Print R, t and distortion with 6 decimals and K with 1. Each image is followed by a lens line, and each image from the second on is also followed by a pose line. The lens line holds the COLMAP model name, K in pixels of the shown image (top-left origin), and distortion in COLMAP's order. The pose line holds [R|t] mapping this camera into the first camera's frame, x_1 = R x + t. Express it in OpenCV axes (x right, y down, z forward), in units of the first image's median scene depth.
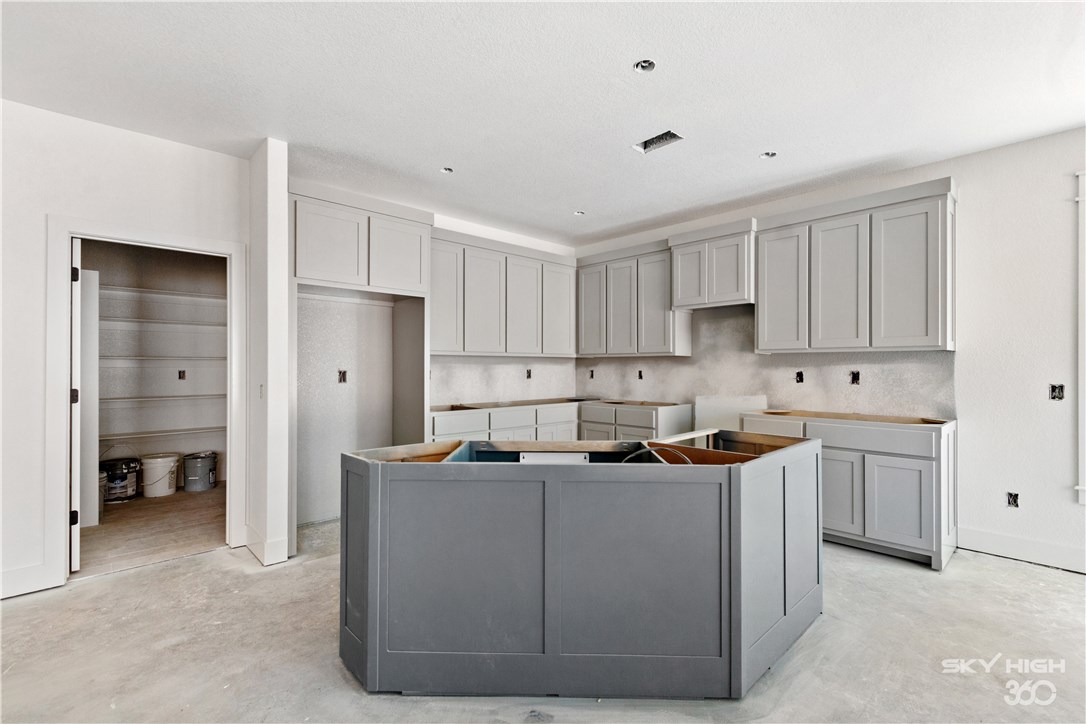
lens RADIAL K [[490.9, 0, 544.1], [0, 490.9, 365.3], [0, 0, 1]] dist [0.002756, -0.000481]
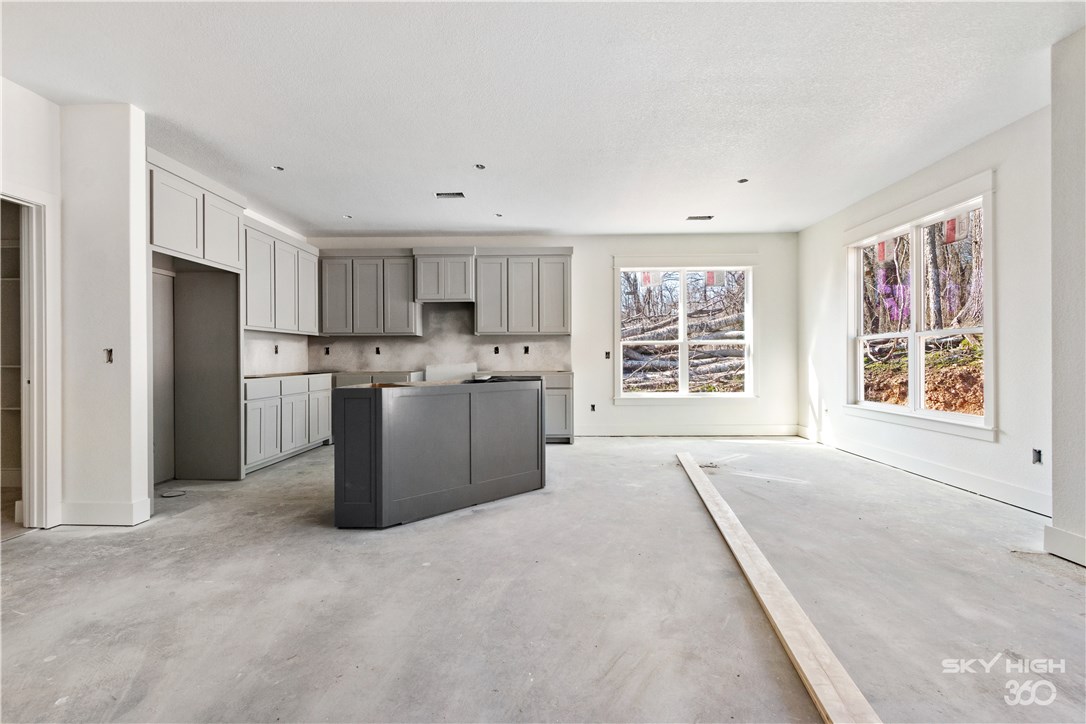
lens RADIAL K [[492.0, 0, 541.6], [0, 492.0, 359.0], [0, 0, 1]] dist [0.000713, -0.000585]
pose [[0.705829, -0.005416, 0.708362, -0.530082], [0.000729, 0.999976, 0.006919, 0.042702], [-0.708382, -0.004367, 0.705815, -0.245242]]
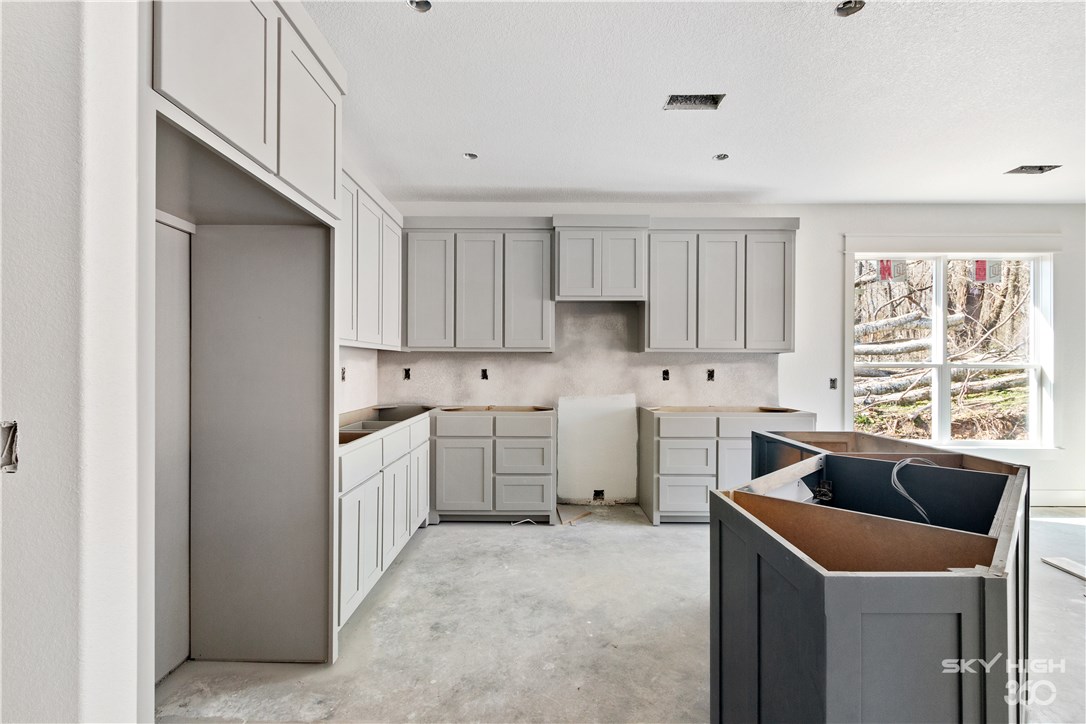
lens RADIAL K [[493.1, 0, 538.6], [0, 493.1, 366.8], [0, 0, 1]] dist [-0.001710, -0.000371]
pose [[0.693759, 0.001148, 0.720207, -0.452974], [-0.007660, 0.999954, 0.005785, 0.002036], [-0.720167, -0.009530, 0.693736, 0.472822]]
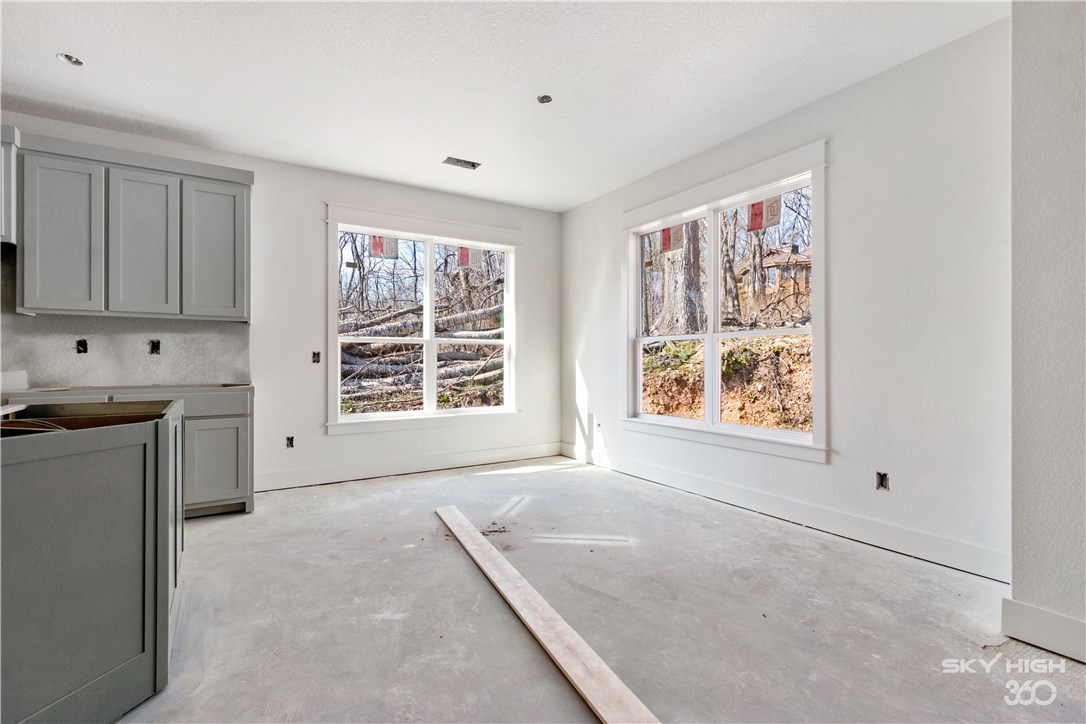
lens RADIAL K [[499.1, 0, 539.8], [0, 499.1, 359.9], [0, 0, 1]] dist [0.011979, -0.006312]
pose [[0.201901, -0.000408, 0.979406, -0.154166], [-0.005436, 0.999984, 0.001537, 0.042493], [-0.979391, -0.005634, 0.201895, 0.079437]]
